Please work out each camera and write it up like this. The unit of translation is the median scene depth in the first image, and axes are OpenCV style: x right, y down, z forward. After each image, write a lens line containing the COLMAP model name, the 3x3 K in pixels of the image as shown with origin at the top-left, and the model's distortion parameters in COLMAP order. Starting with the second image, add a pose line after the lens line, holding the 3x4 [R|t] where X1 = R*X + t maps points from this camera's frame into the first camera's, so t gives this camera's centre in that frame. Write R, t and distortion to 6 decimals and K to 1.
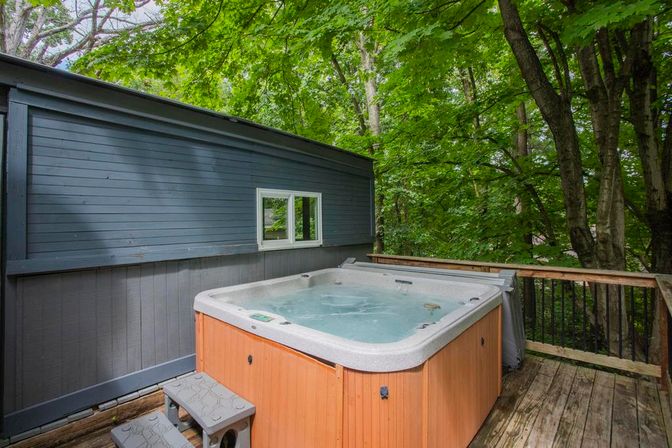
lens RADIAL K [[325.4, 0, 335.3], [0, 325.4, 222.8], [0, 0, 1]] dist [0.003319, 0.002358]
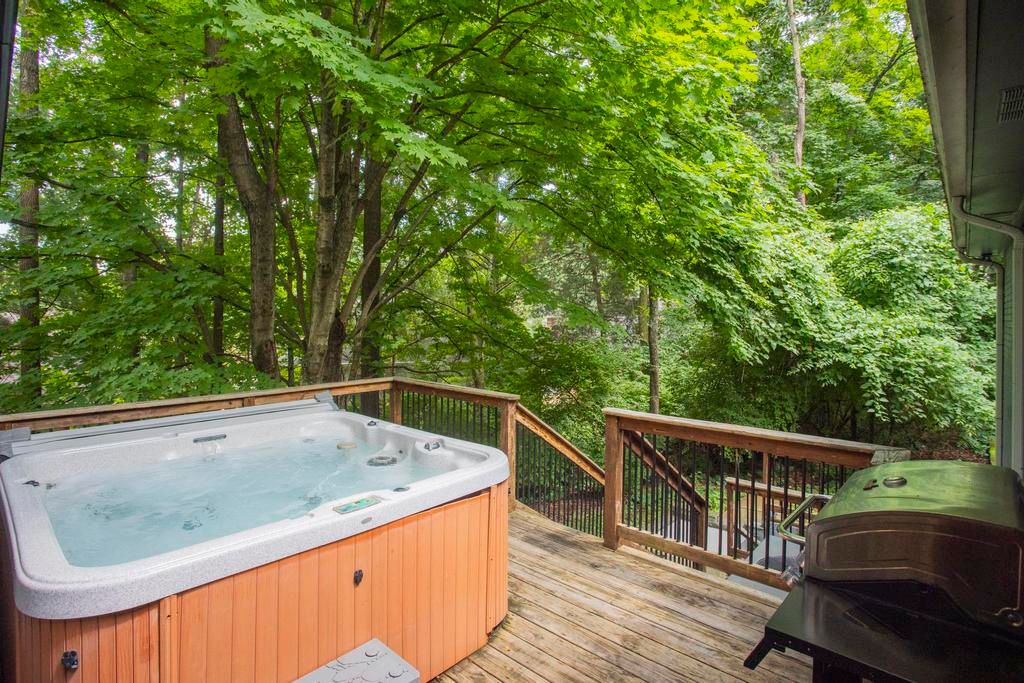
lens RADIAL K [[495.9, 0, 510.8], [0, 495.9, 336.5], [0, 0, 1]] dist [0.003319, 0.002358]
pose [[0.012737, -0.025931, 0.999583, -1.259190], [-0.003830, 0.999655, 0.025982, -0.068031], [-0.999912, -0.004159, 0.012633, 0.735936]]
